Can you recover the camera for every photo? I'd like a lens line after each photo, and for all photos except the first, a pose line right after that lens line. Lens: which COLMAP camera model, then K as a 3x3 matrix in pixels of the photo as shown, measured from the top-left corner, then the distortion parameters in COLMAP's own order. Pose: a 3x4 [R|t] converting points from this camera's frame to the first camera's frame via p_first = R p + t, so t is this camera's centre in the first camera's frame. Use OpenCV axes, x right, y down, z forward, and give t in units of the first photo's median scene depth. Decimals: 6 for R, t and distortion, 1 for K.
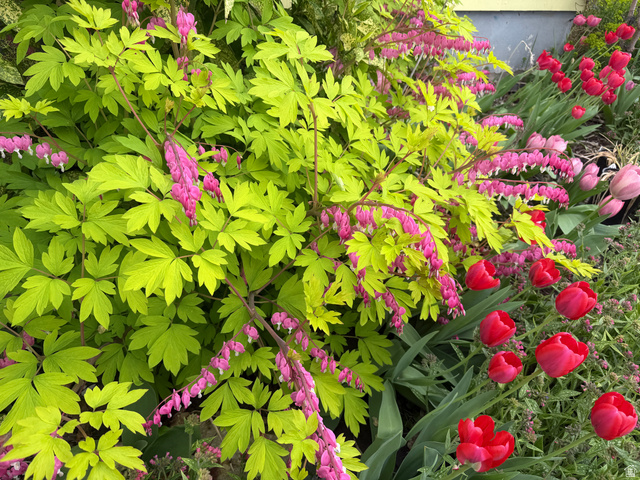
lens RADIAL K [[452.8, 0, 320.7], [0, 452.8, 239.0], [0, 0, 1]] dist [-0.008620, -0.009230]
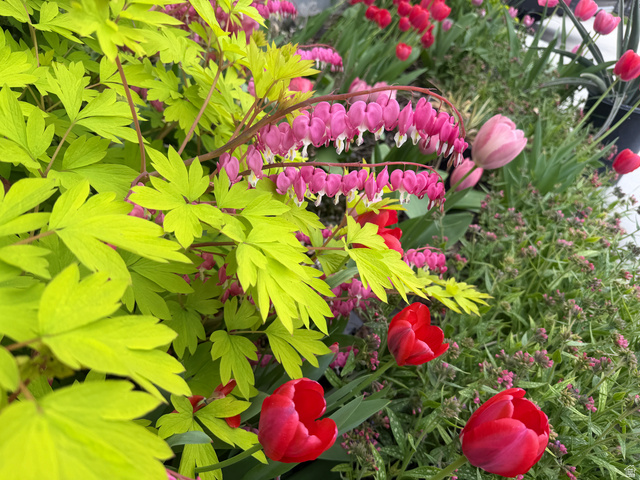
lens RADIAL K [[452.8, 0, 319.2], [0, 452.8, 239.8], [0, 0, 1]] dist [-0.008620, -0.009230]
pose [[0.931650, -0.144665, 0.333319, 0.213691], [0.117899, 0.988049, 0.099291, -0.091395], [-0.343699, -0.053206, 0.937571, 0.506320]]
